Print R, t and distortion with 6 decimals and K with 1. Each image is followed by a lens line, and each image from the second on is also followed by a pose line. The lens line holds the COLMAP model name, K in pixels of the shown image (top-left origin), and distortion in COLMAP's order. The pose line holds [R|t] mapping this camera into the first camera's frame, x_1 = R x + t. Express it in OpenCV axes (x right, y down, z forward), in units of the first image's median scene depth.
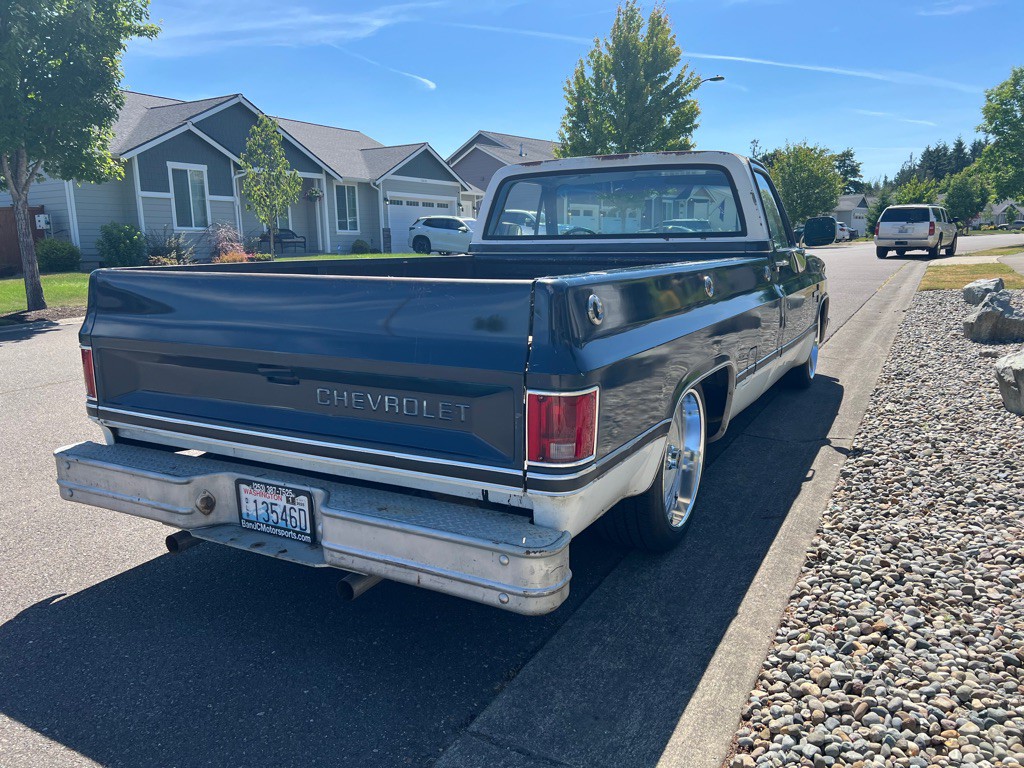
lens RADIAL K [[781.2, 0, 508.2], [0, 781.2, 390.9], [0, 0, 1]] dist [0.051704, -0.074725]
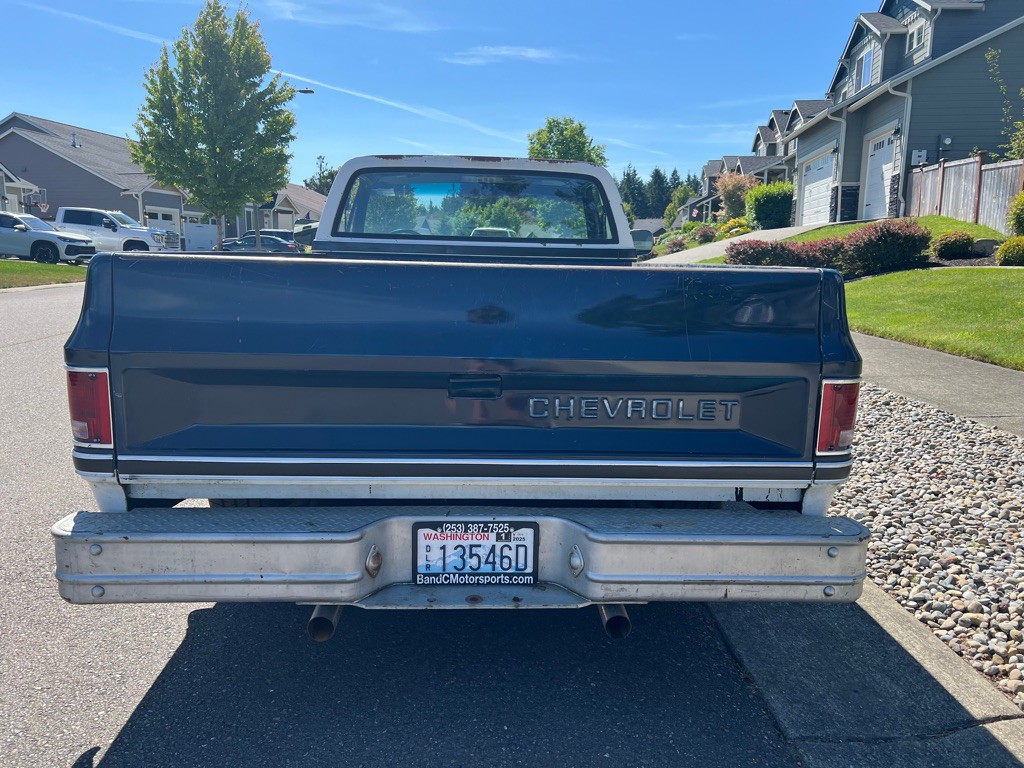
lens RADIAL K [[772.1, 0, 521.8], [0, 772.1, 384.9], [0, 0, 1]] dist [0.046352, -0.054629]
pose [[0.844599, -0.059098, 0.532128, -0.134981], [0.070802, 0.997489, -0.001596, -0.003355], [-0.530698, 0.039023, 0.846662, 0.058770]]
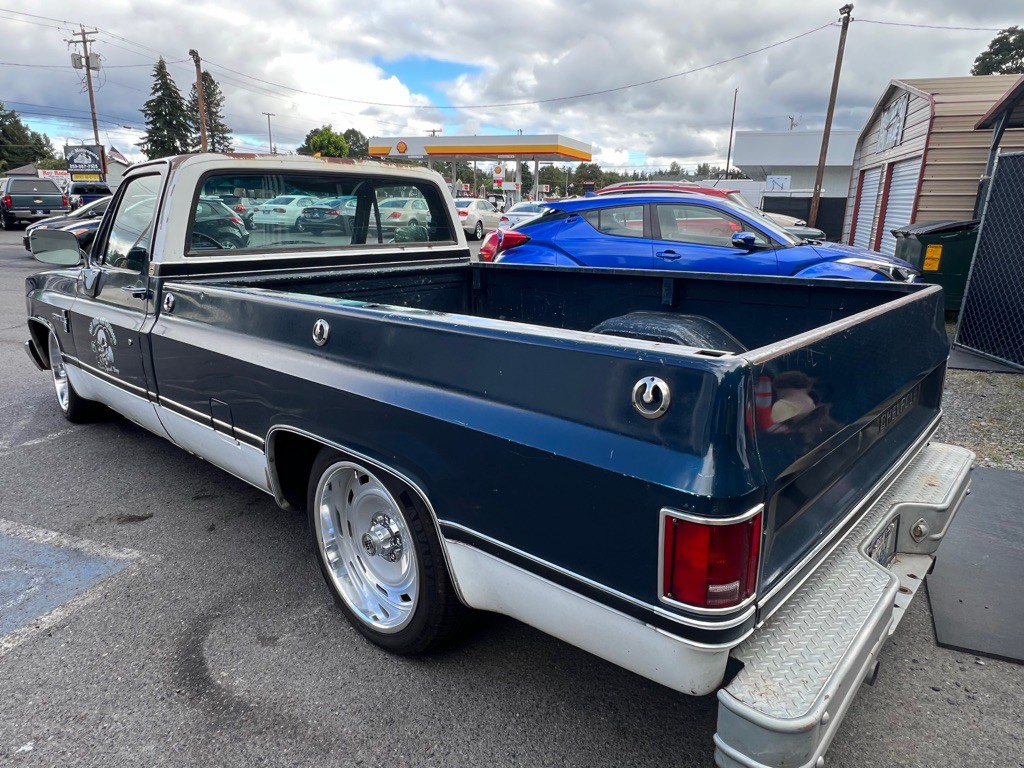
lens RADIAL K [[646.8, 0, 512.9], [0, 646.8, 383.5], [0, 0, 1]] dist [-0.004074, 0.000166]
pose [[0.223166, -0.230822, 0.947057, -0.220741], [0.187949, 0.963518, 0.190546, -0.056800], [-0.956489, 0.135475, 0.258408, 0.240024]]
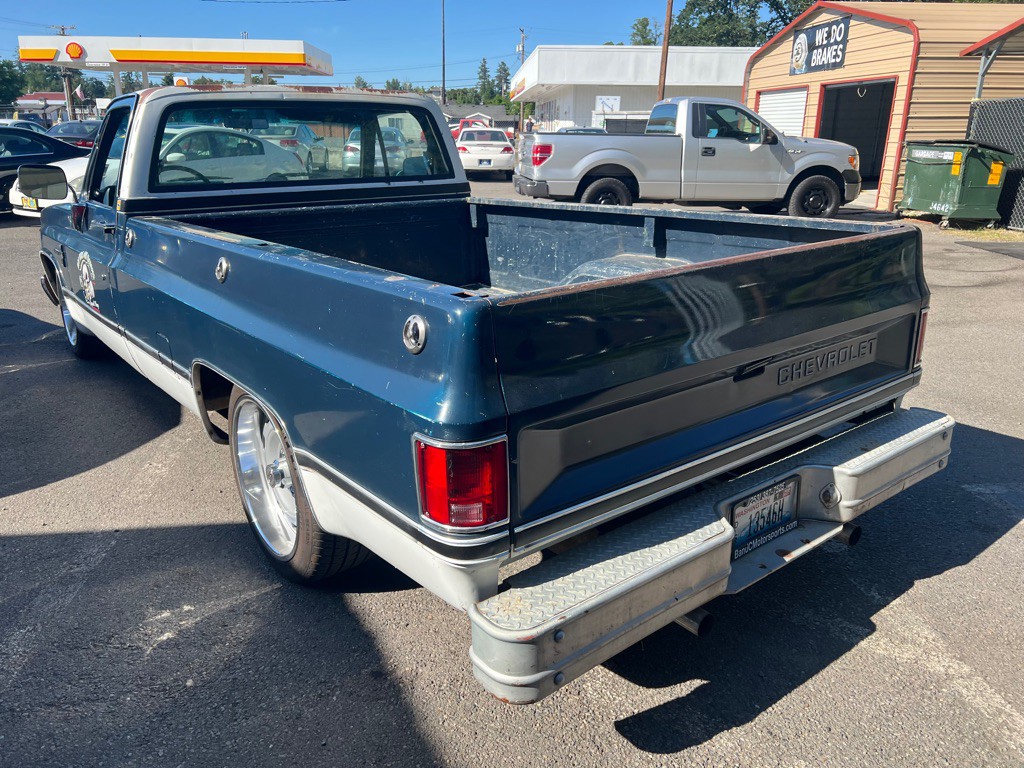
lens RADIAL K [[766.6, 0, 511.4], [0, 766.6, 378.6], [0, 0, 1]] dist [0.056431, -0.063313]
pose [[0.382374, -0.268635, 0.884096, -0.232197], [0.188075, 0.959403, 0.210174, -0.048301], [-0.904664, 0.085911, 0.417375, 0.176479]]
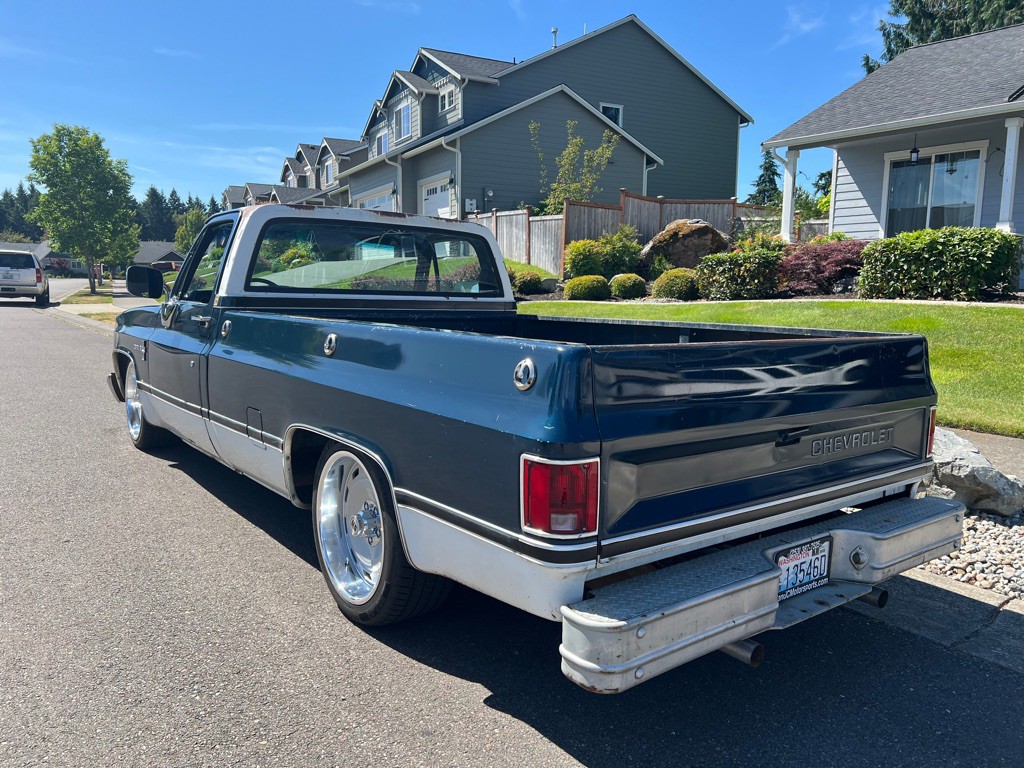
lens RADIAL K [[772.1, 0, 521.8], [0, 772.1, 384.9], [0, 0, 1]] dist [0.046352, -0.054629]
pose [[0.380787, -0.088288, 0.920438, -0.270865], [0.146120, 0.988669, 0.034383, -0.034794], [-0.913045, 0.121401, 0.389373, 0.183006]]
